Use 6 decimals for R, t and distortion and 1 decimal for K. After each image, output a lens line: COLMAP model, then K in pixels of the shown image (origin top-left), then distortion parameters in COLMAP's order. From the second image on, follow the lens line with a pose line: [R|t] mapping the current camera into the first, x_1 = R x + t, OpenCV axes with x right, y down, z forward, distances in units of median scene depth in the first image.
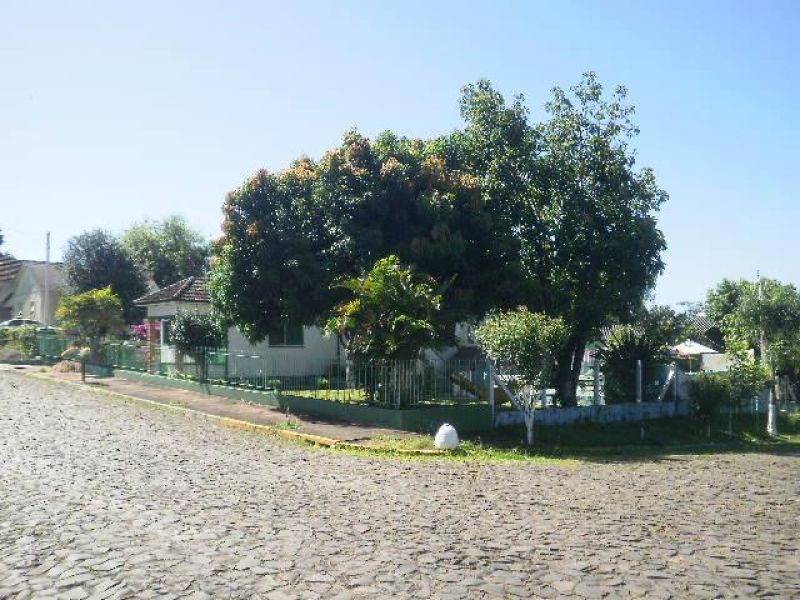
lens RADIAL K [[730.9, 0, 399.8], [0, 730.9, 300.7], [0, 0, 1]] dist [-0.311952, 0.595116]
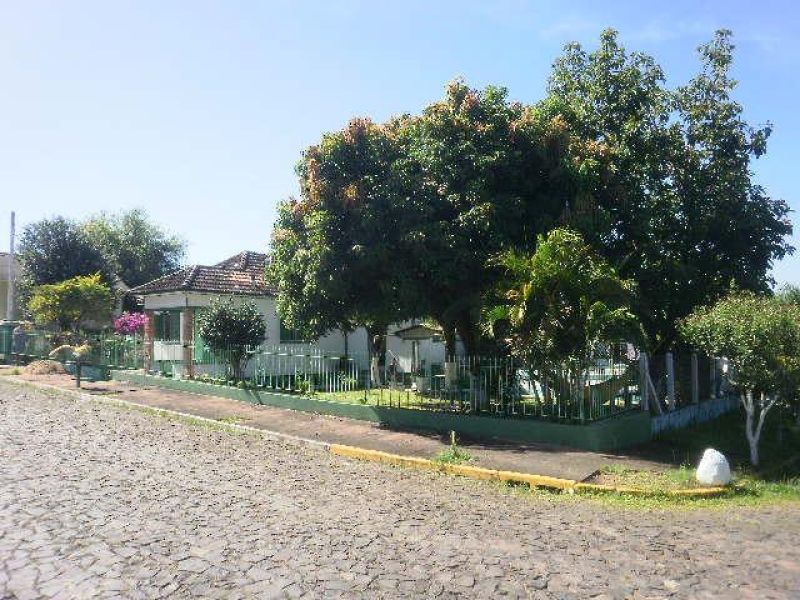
lens RADIAL K [[622.0, 0, 400.1], [0, 622.0, 302.5], [0, 0, 1]] dist [-0.145398, 0.173964]
pose [[0.988464, 0.006949, 0.151297, -0.189976], [-0.007445, 0.999969, 0.002709, 0.012483], [-0.151273, -0.003804, 0.988485, 0.252198]]
